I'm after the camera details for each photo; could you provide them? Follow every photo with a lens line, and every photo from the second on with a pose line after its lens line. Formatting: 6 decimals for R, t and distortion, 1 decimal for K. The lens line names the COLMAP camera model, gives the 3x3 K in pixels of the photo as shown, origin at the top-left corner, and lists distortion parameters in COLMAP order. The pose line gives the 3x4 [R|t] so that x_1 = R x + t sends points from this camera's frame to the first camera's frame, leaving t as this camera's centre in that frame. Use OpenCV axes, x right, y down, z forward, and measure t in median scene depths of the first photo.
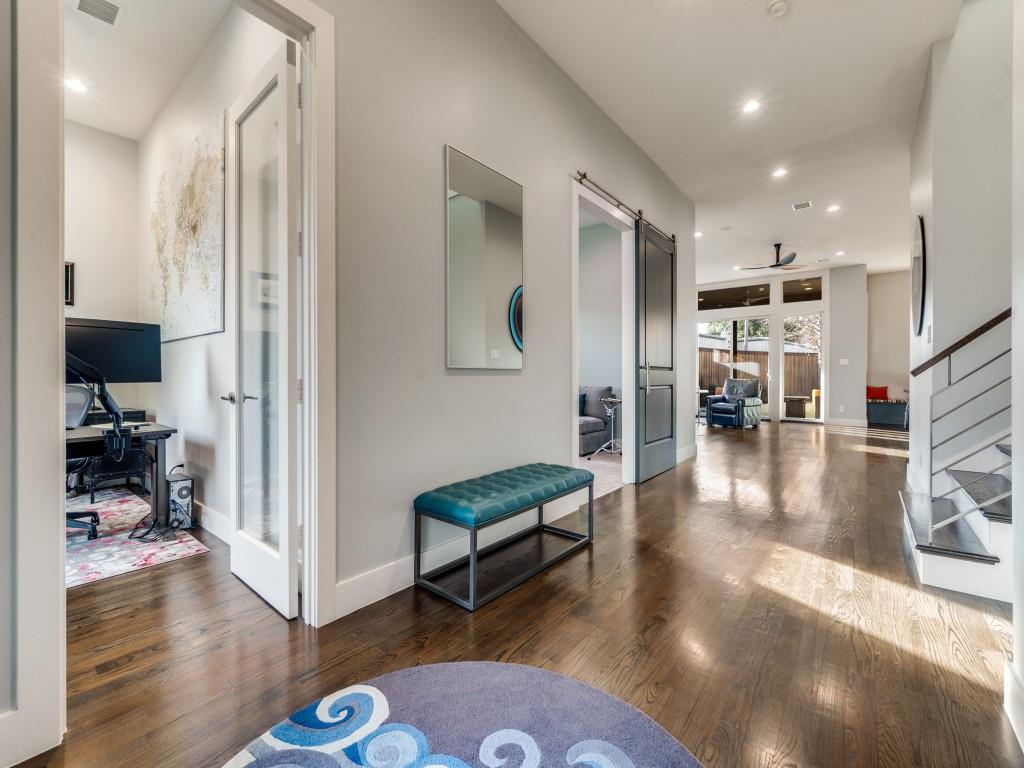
lens RADIAL K [[442.2, 0, 515.4], [0, 442.2, 376.8], [0, 0, 1]] dist [-0.002580, 0.000415]
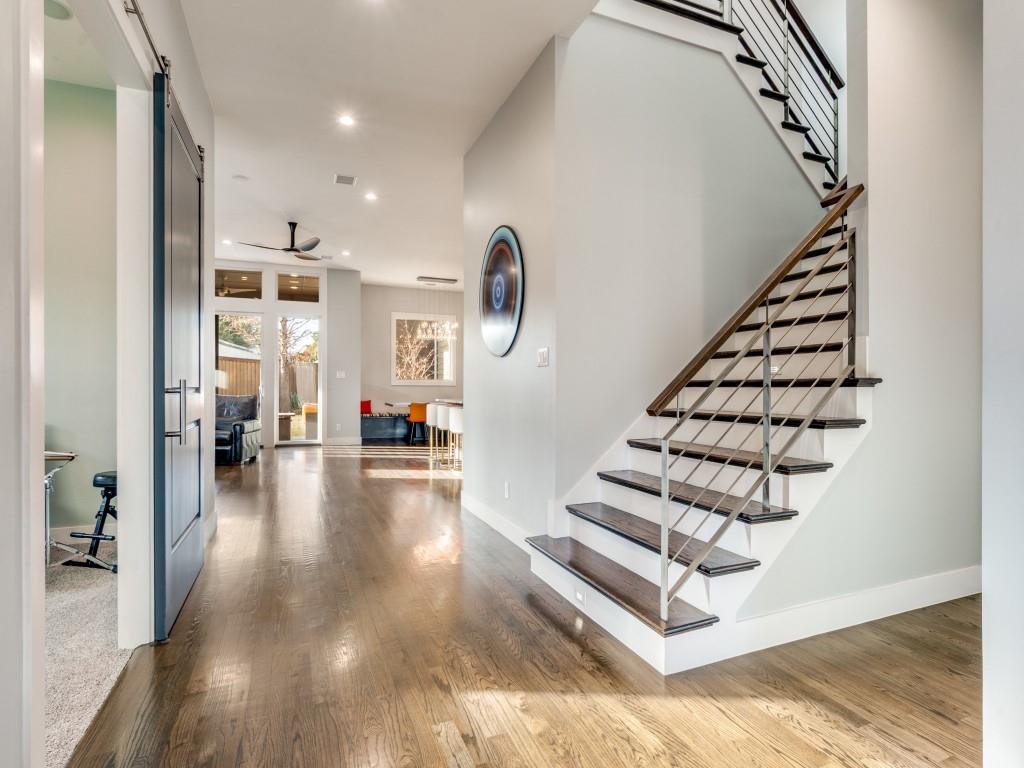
lens RADIAL K [[515.8, 0, 509.4], [0, 515.8, 386.9], [0, 0, 1]] dist [0.003759, -0.000190]
pose [[0.494894, 0.001187, 0.868953, -0.005522], [-0.004329, 0.999990, 0.001099, -0.012333], [-0.868943, -0.004305, 0.494894, 0.185870]]
